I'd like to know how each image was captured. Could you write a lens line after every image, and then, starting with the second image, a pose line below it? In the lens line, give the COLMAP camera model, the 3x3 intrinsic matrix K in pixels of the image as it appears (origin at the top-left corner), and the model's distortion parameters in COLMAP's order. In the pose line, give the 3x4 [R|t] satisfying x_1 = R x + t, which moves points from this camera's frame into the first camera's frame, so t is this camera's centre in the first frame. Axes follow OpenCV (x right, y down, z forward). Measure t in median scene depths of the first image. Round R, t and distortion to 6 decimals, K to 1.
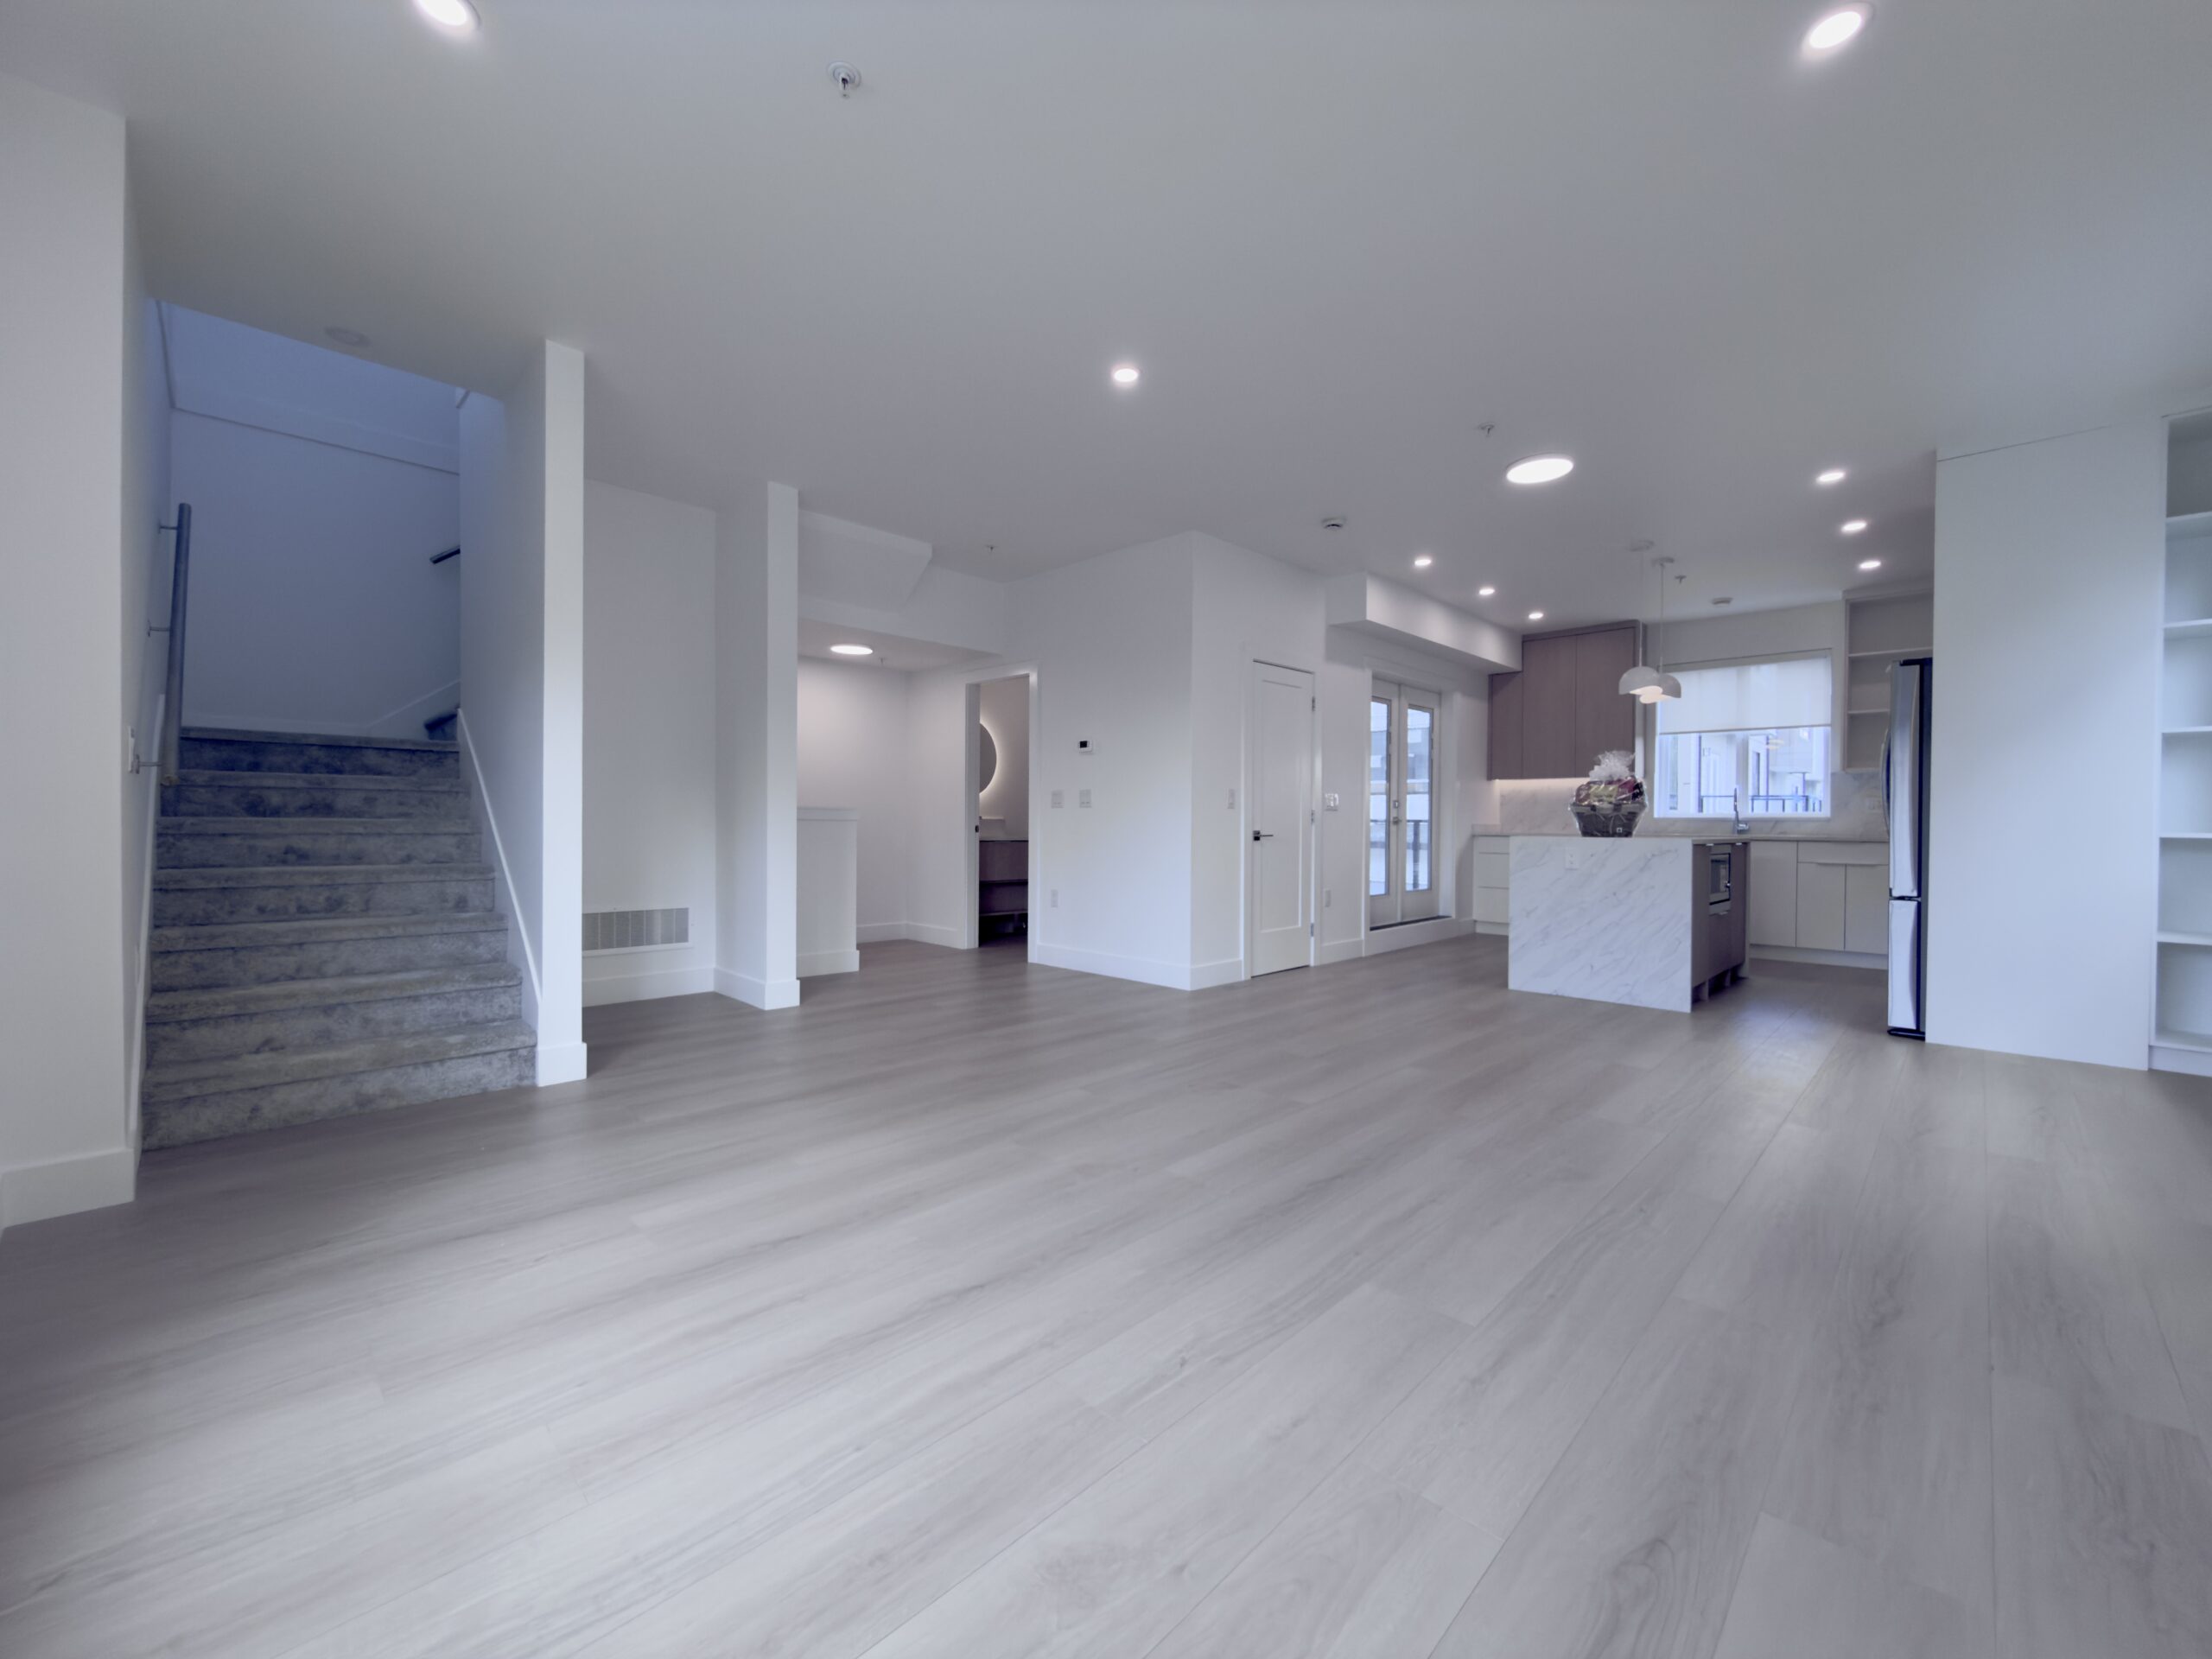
lens RADIAL K [[884.9, 0, 1108.5], [0, 884.9, 835.9], [0, 0, 1]] dist [-0.000032, -0.000411]
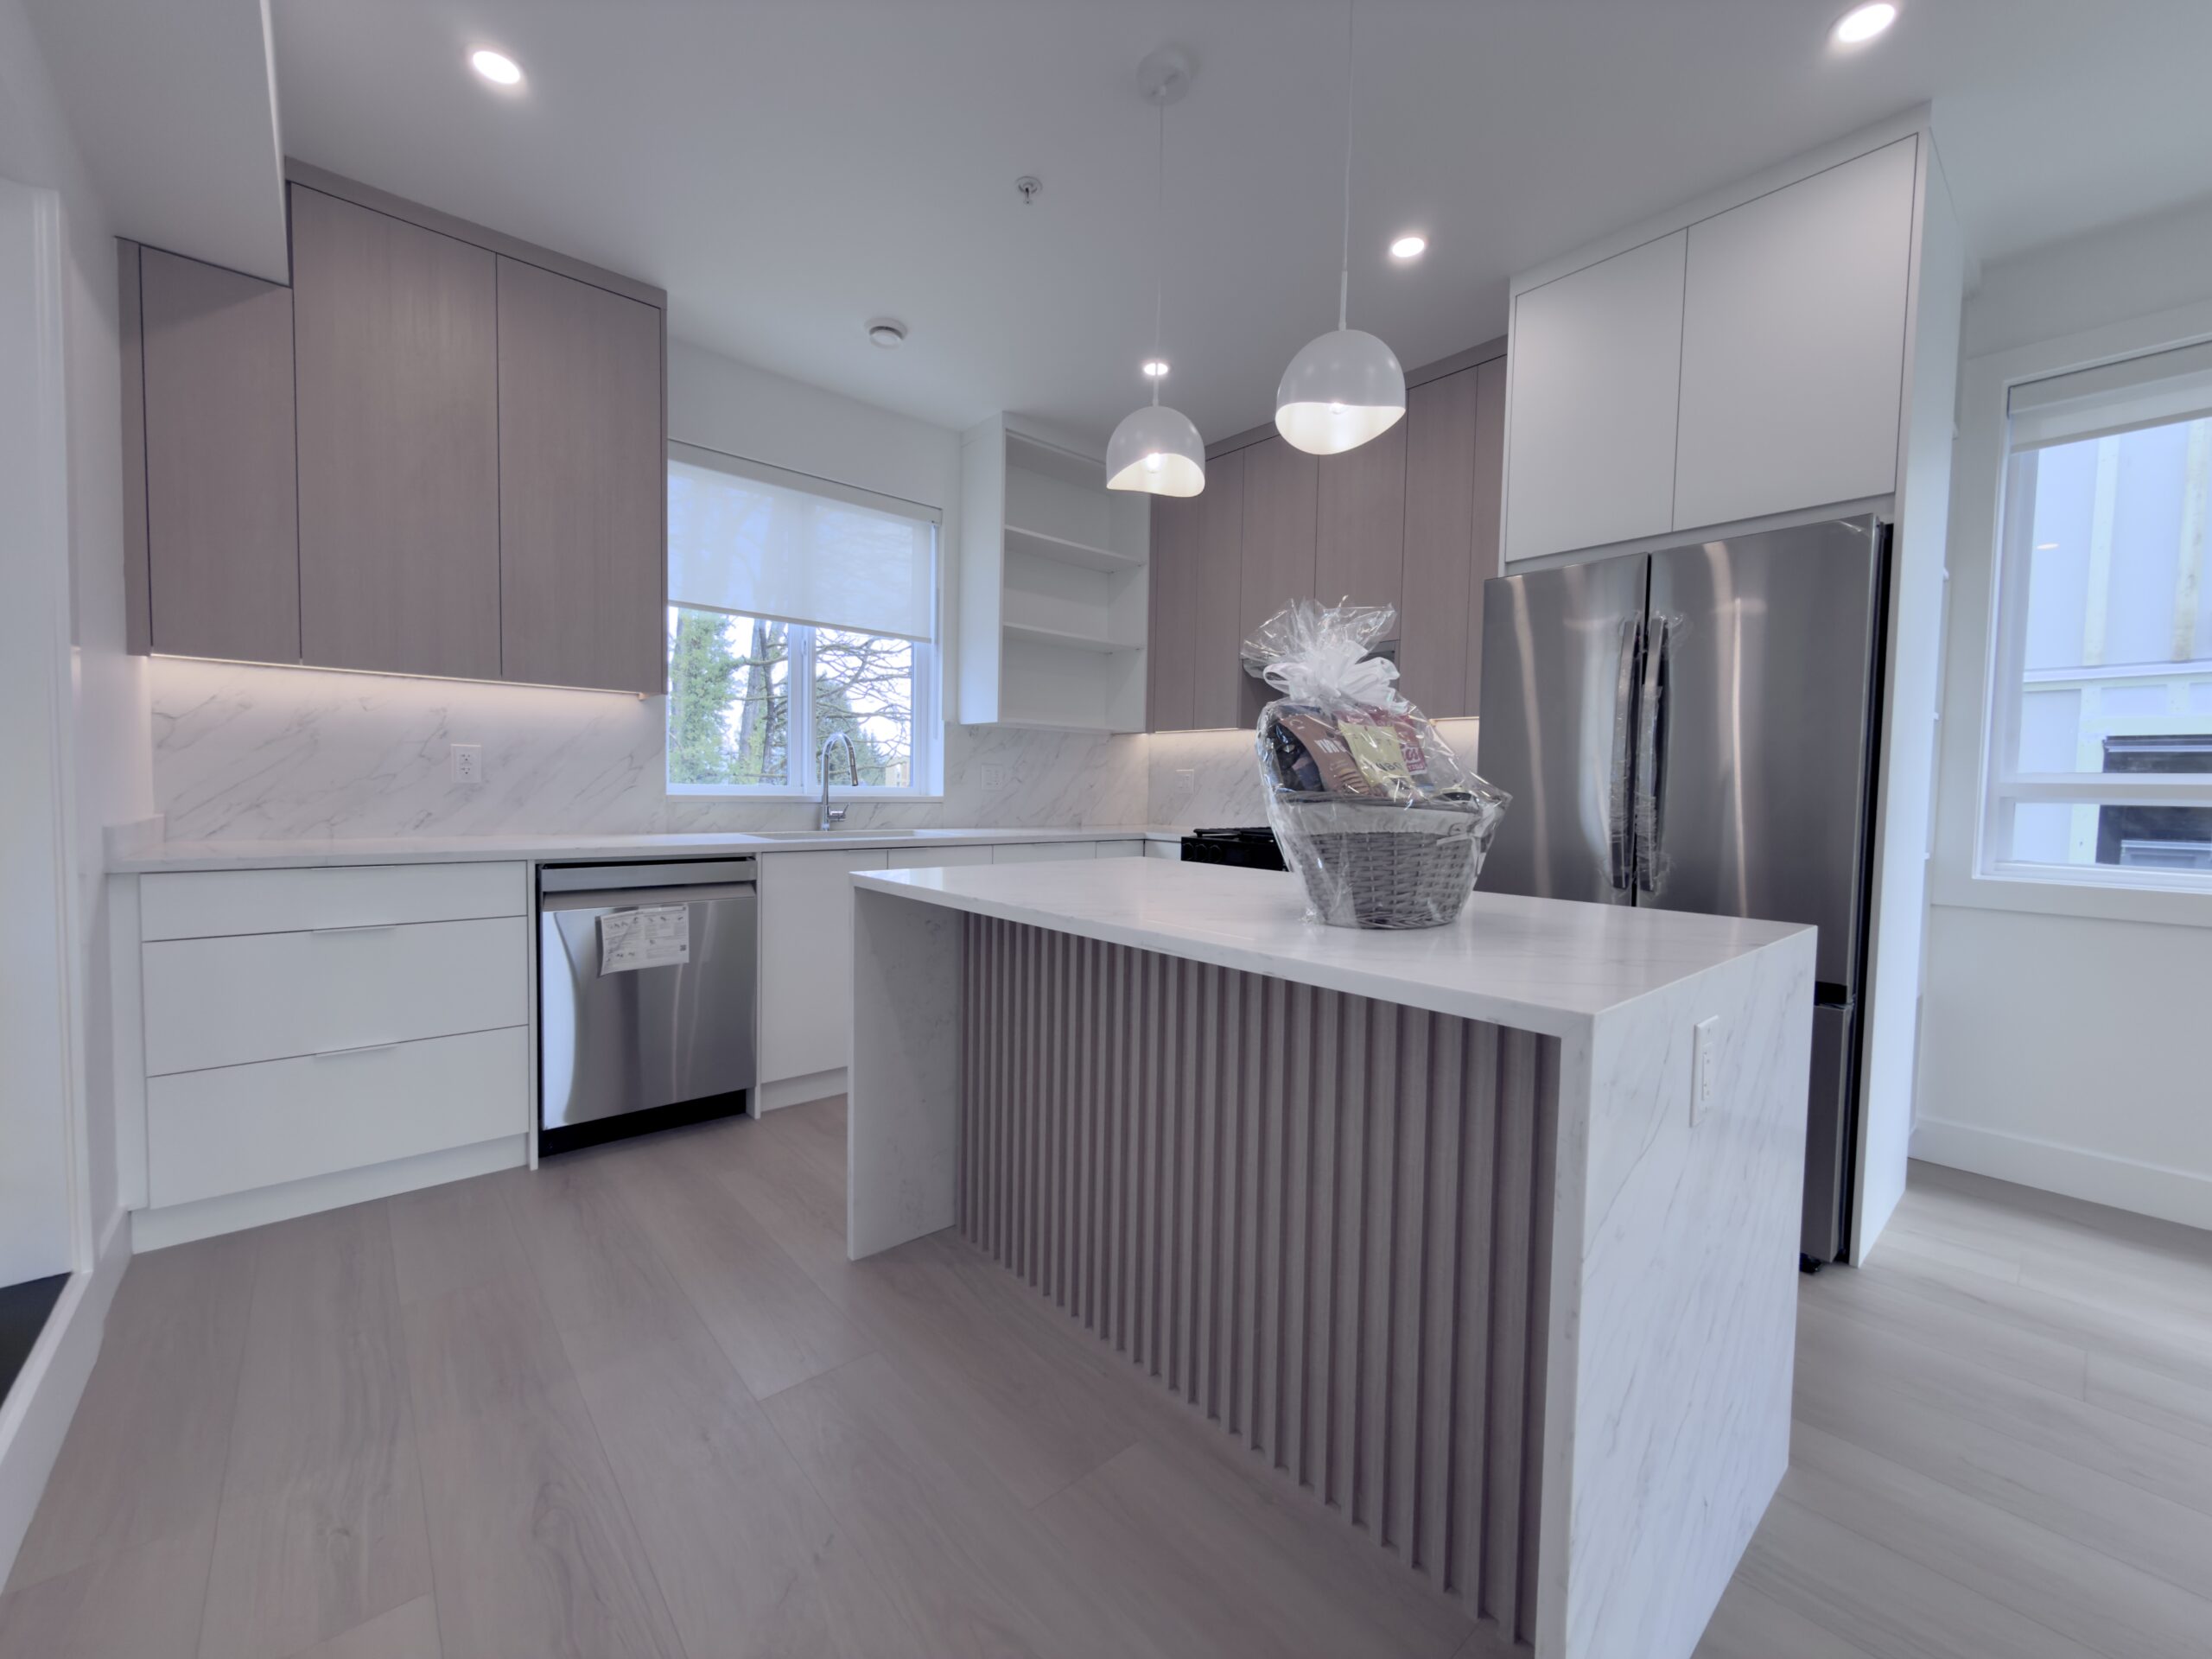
lens RADIAL K [[884.9, 0, 1114.1], [0, 884.9, 829.1], [0, 0, 1]] dist [-0.000032, -0.000411]
pose [[0.075675, -0.052370, 0.995756, 0.229934], [-0.003515, 0.998600, 0.052786, -0.031726], [-0.997126, -0.007494, 0.075385, 0.844605]]
